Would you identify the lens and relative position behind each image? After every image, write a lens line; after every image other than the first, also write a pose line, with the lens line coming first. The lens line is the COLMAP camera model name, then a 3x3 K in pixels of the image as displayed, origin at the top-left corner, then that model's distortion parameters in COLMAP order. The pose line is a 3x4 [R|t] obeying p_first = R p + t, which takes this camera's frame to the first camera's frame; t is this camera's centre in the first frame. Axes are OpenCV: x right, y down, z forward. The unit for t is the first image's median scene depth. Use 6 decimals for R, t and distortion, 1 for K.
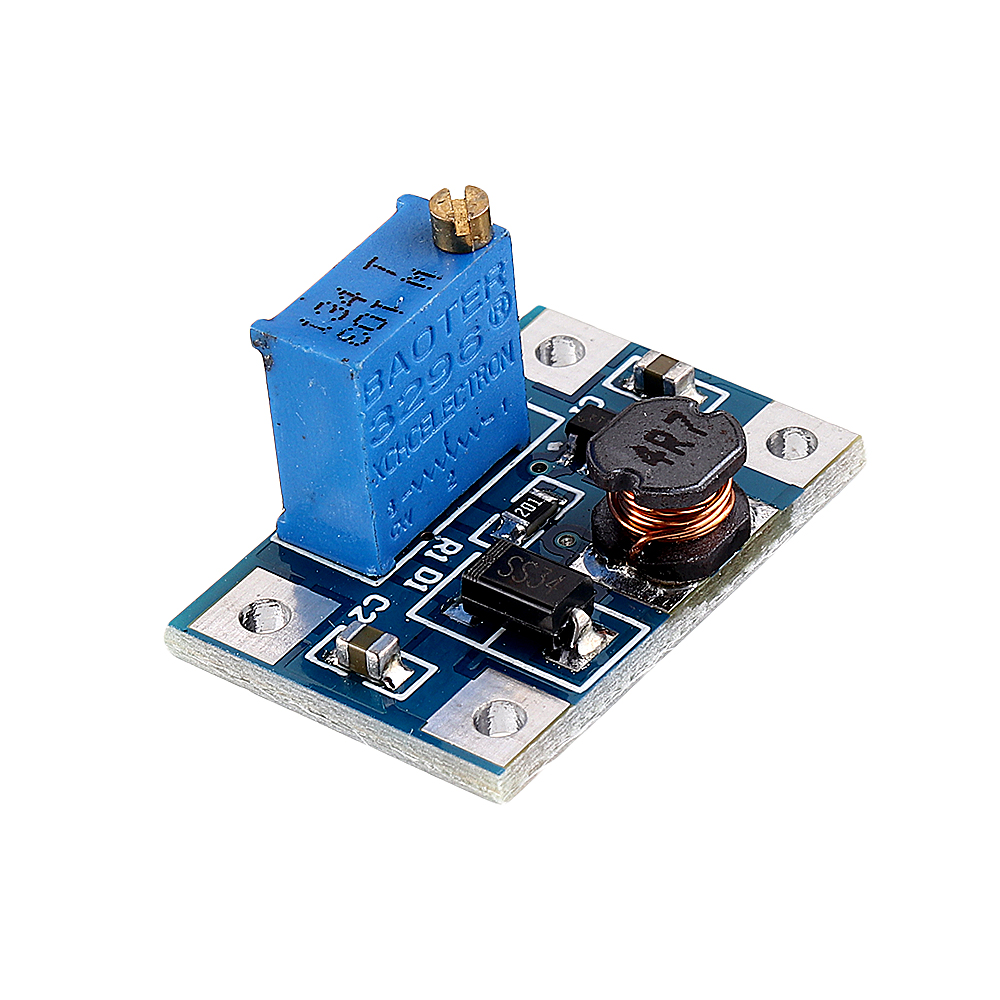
lens RADIAL K [[5430.7, 0, 500.0], [0, 5430.7, 500.0], [0, 0, 1]] dist [-0.183407, -2.278041]
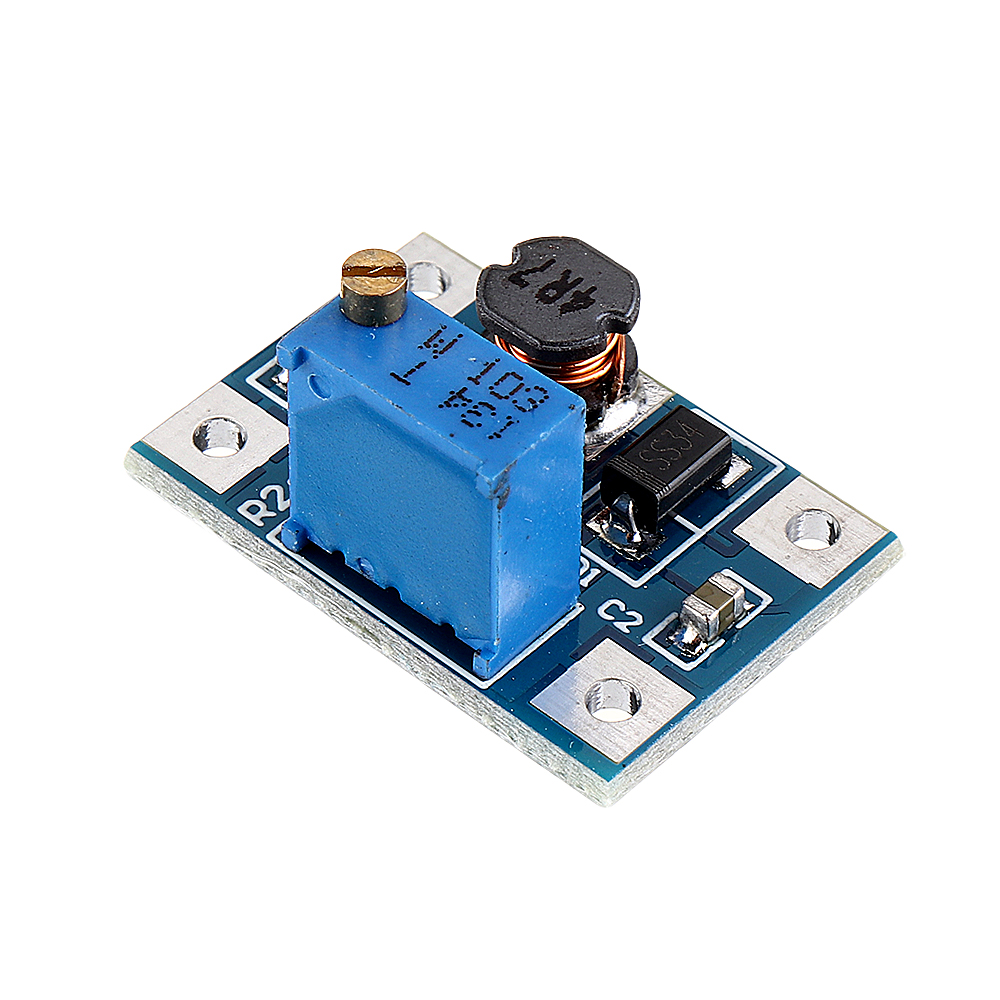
lens RADIAL K [[5430.7, 0, 500.0], [0, 5430.7, 500.0], [0, 0, 1]] dist [-0.183407, -2.278041]
pose [[0.088941, -0.671773, 0.735398, -0.709310], [0.615423, 0.617592, 0.489729, -0.469166], [-0.783163, 0.409024, 0.468354, 0.571983]]
